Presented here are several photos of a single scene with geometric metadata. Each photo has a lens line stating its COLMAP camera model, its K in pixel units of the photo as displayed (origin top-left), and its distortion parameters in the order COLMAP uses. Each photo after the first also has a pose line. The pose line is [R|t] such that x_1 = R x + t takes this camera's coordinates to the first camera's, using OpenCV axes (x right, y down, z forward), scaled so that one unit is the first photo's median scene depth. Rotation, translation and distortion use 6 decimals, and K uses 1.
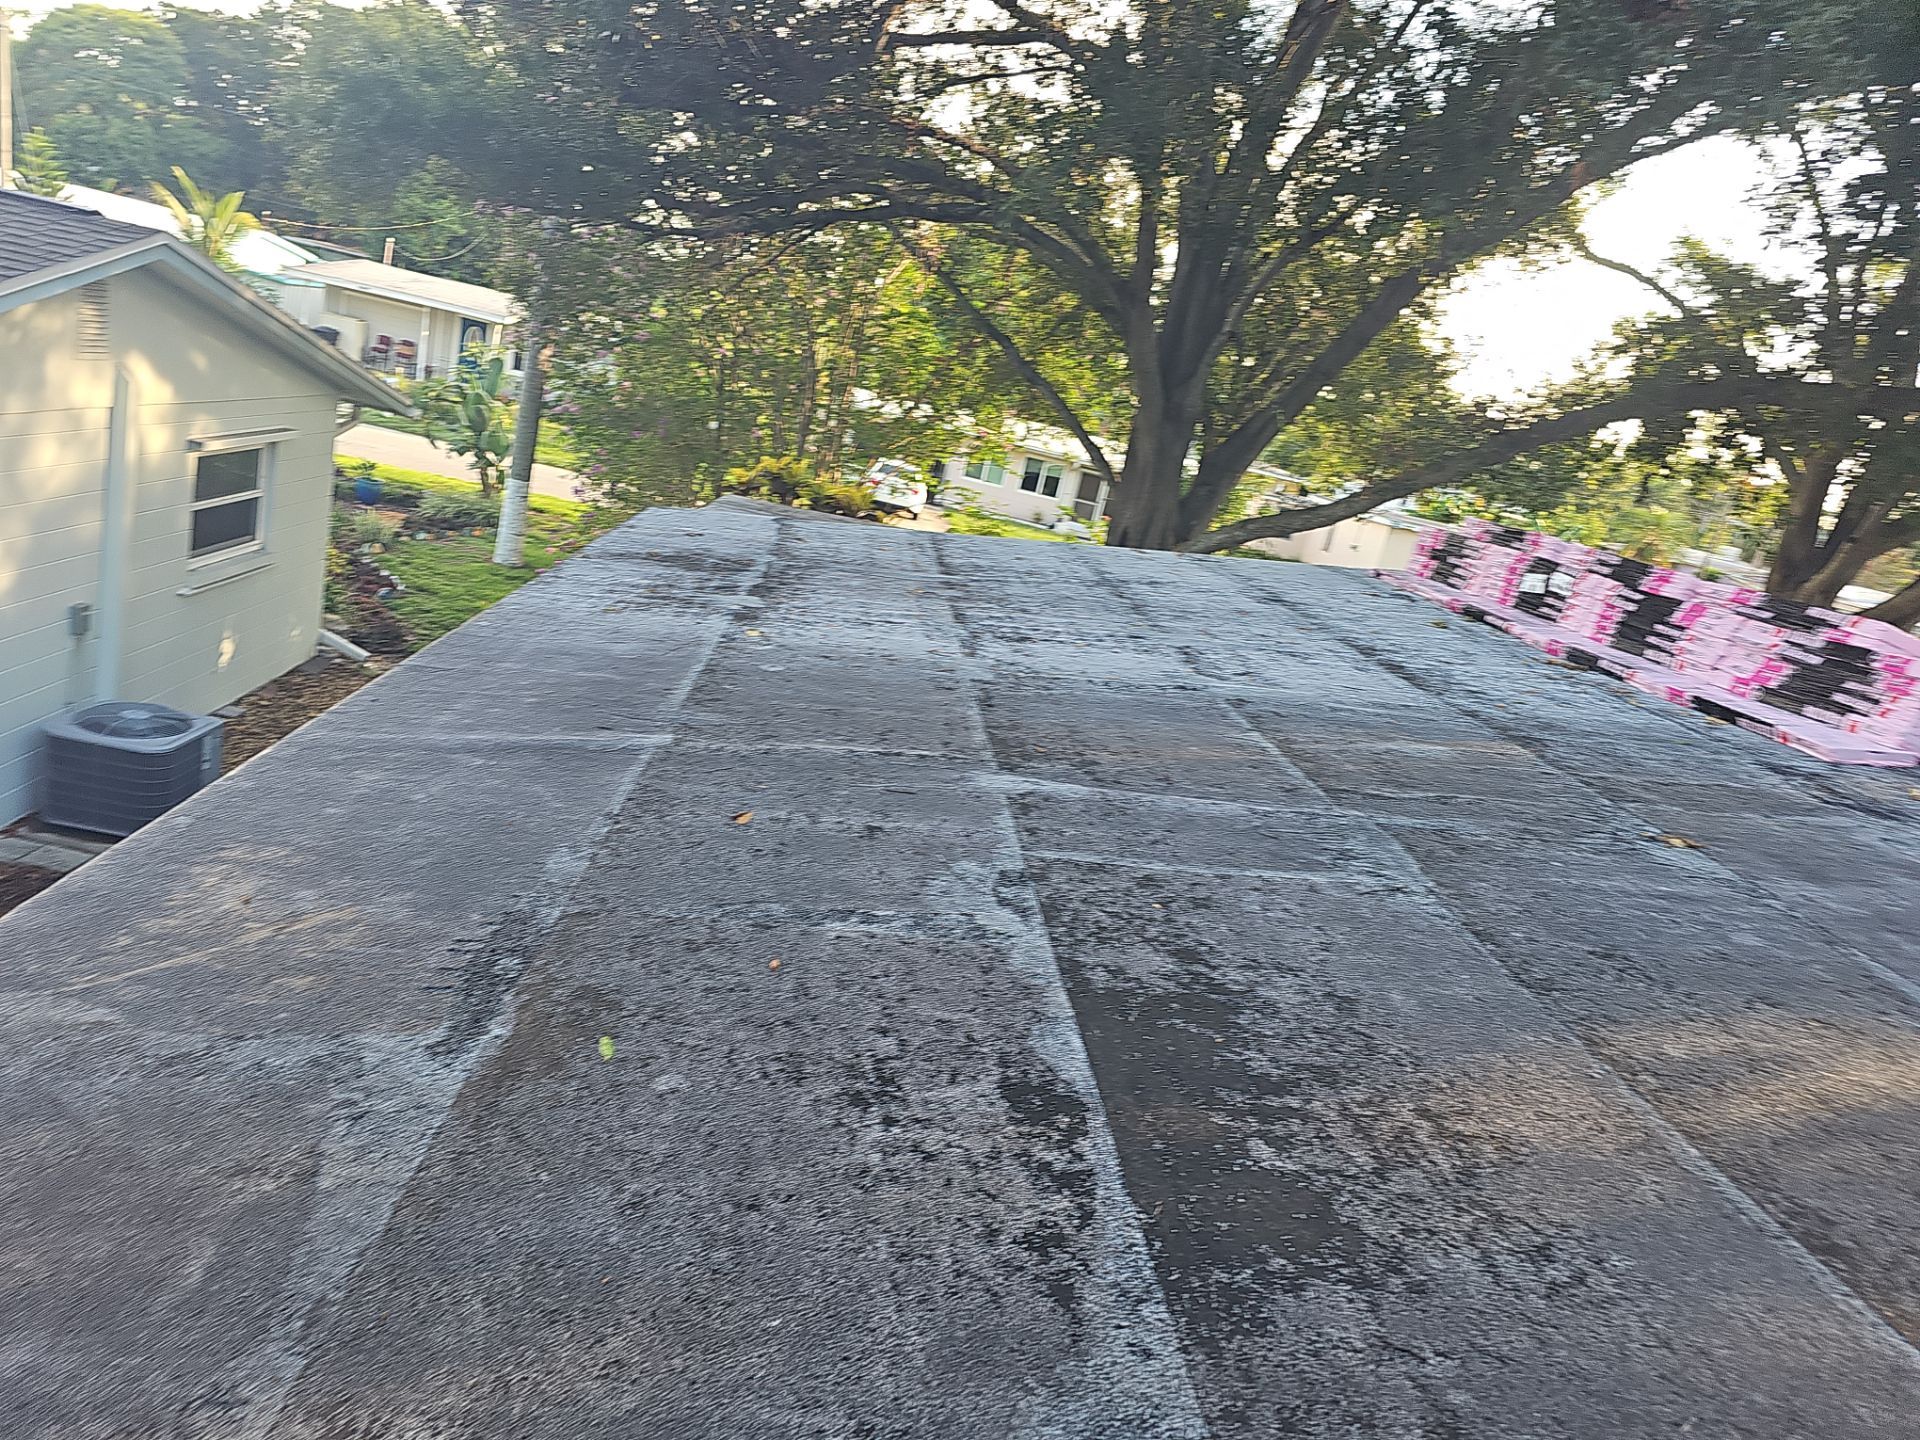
lens RADIAL K [[1269.1, 0, 1001.0], [0, 1269.1, 693.6], [0, 0, 1]] dist [0.054511, -0.048746]
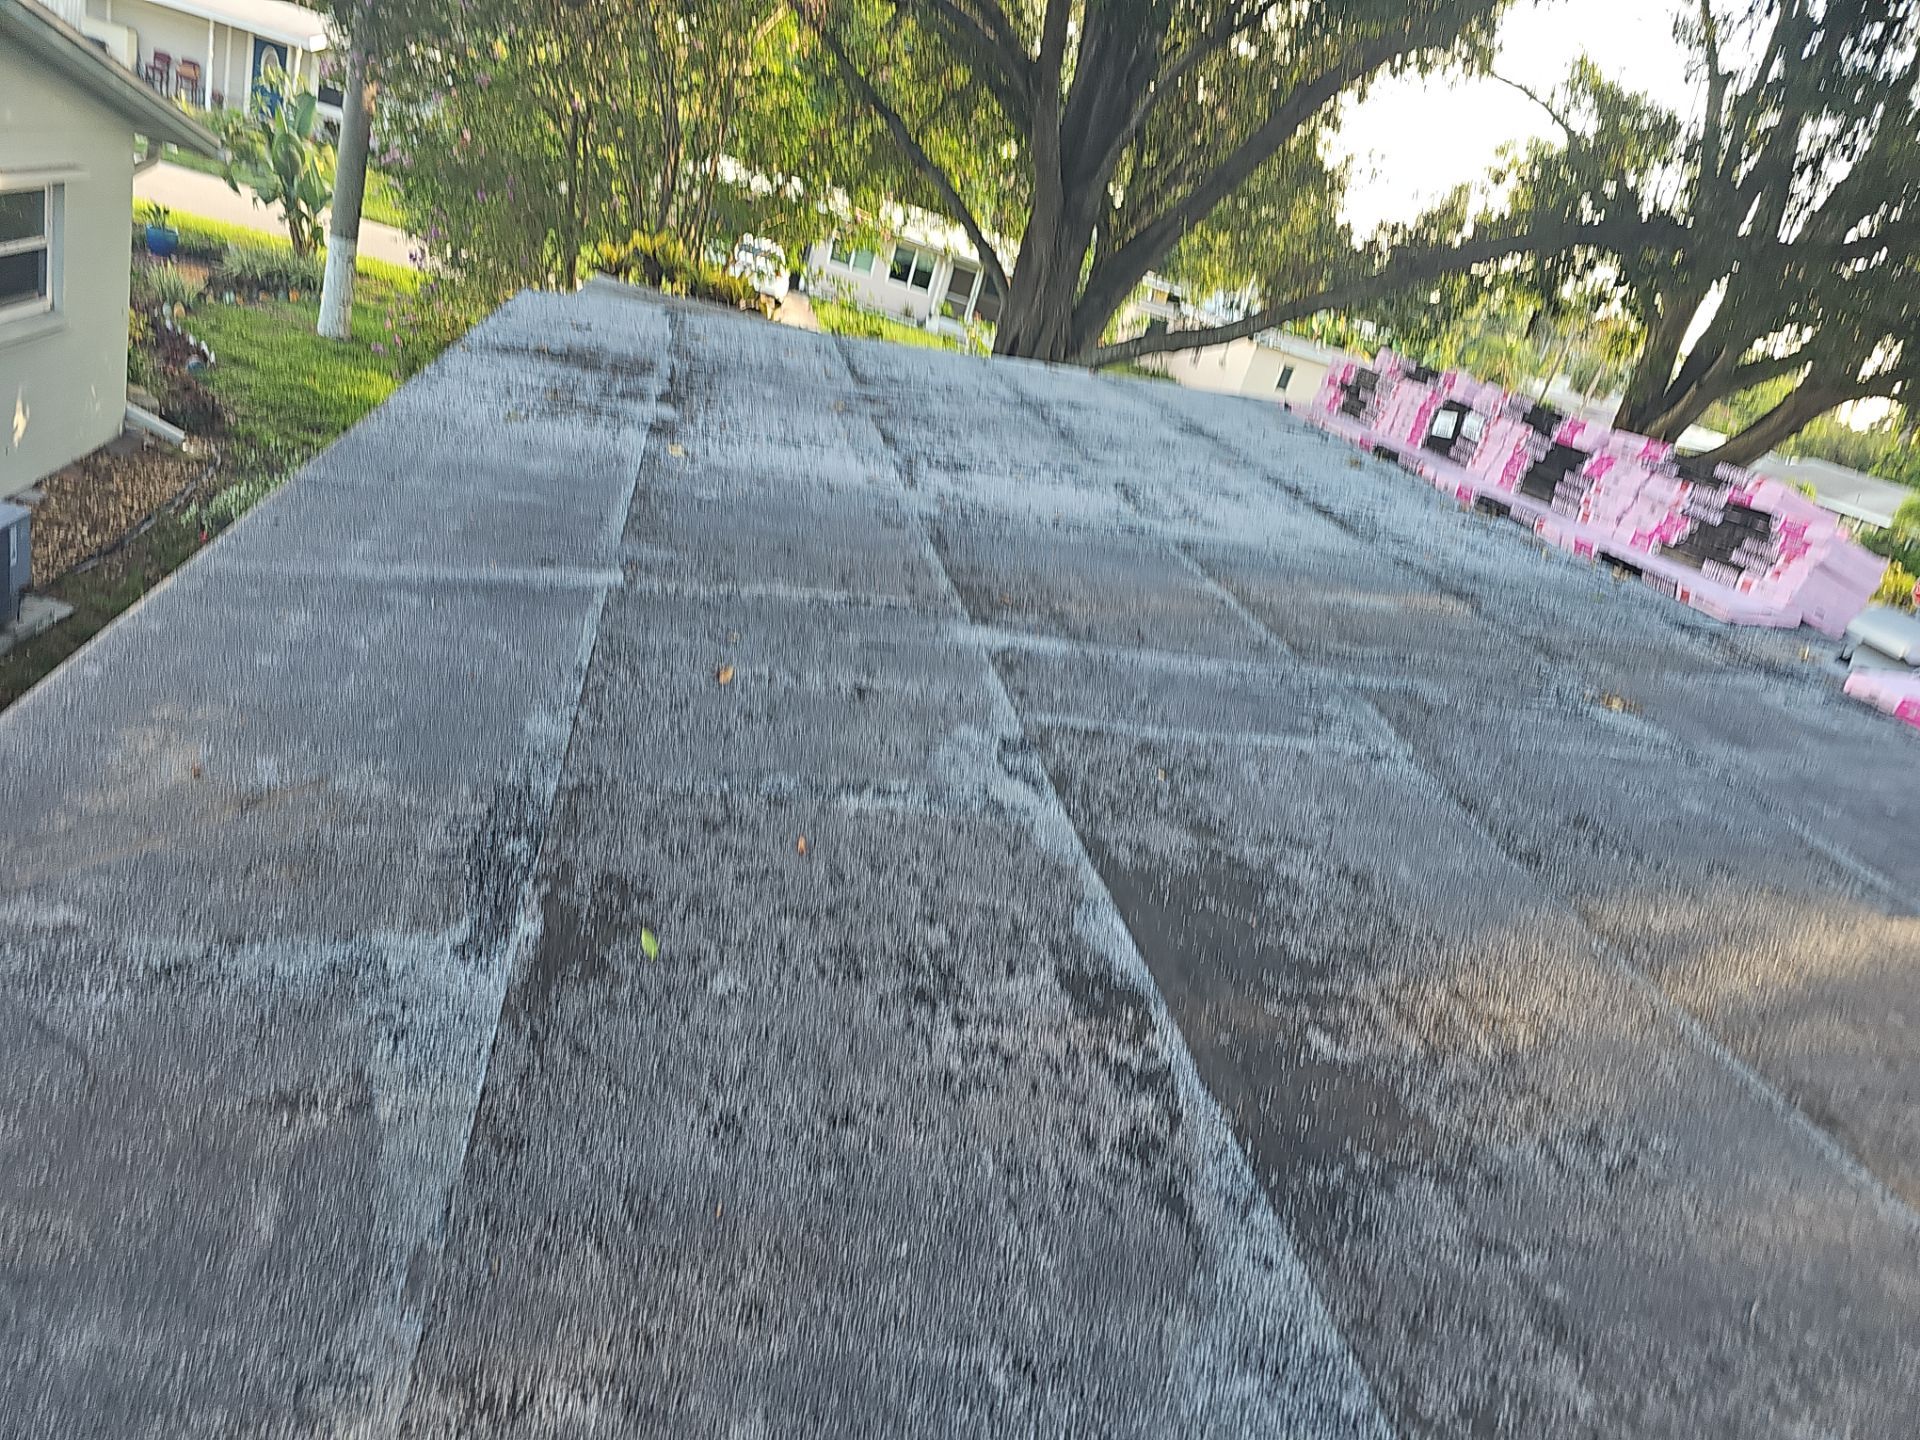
lens RADIAL K [[1269.1, 0, 1001.0], [0, 1269.1, 693.6], [0, 0, 1]] dist [0.054511, -0.048746]
pose [[0.991076, 0.018802, 0.131965, -0.106079], [-0.039341, 0.987162, 0.154802, -0.034881], [-0.127360, -0.158612, 0.979092, 0.048166]]
